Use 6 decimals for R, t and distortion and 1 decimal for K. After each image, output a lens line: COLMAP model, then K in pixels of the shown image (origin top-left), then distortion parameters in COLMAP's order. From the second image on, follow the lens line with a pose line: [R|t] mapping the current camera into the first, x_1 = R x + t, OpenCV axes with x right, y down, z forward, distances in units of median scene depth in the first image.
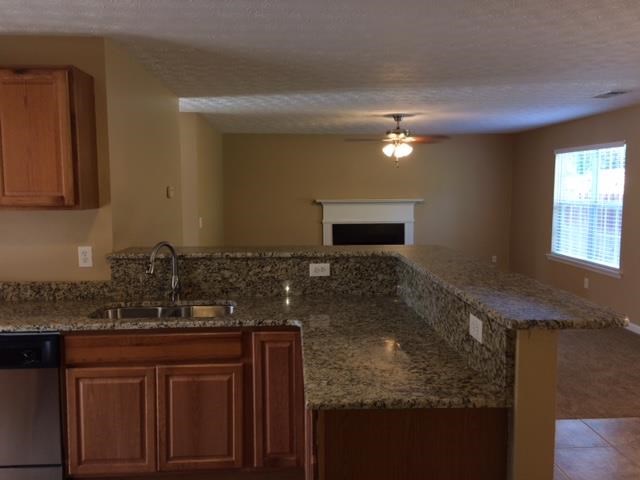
lens RADIAL K [[547.8, 0, 320.0], [0, 547.8, 240.0], [0, 0, 1]] dist [0.085374, -0.103285]
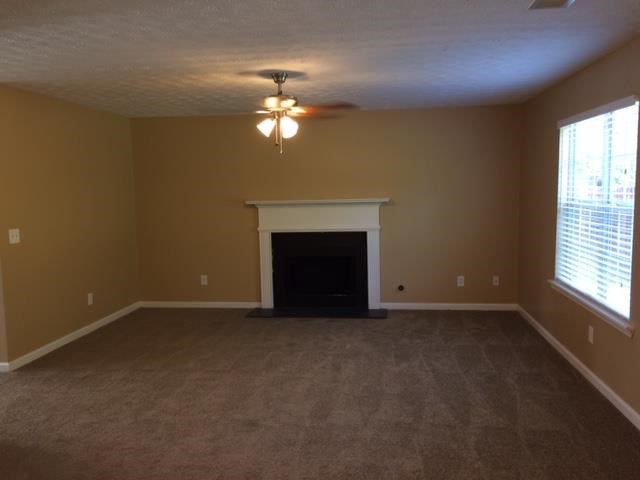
lens RADIAL K [[547.8, 0, 320.0], [0, 547.8, 240.0], [0, 0, 1]] dist [0.085374, -0.103285]
pose [[0.983313, 0.001312, -0.181919, 0.240147], [-0.000270, 0.999983, 0.005753, -0.024535], [0.181924, -0.005608, 0.983297, 0.277169]]
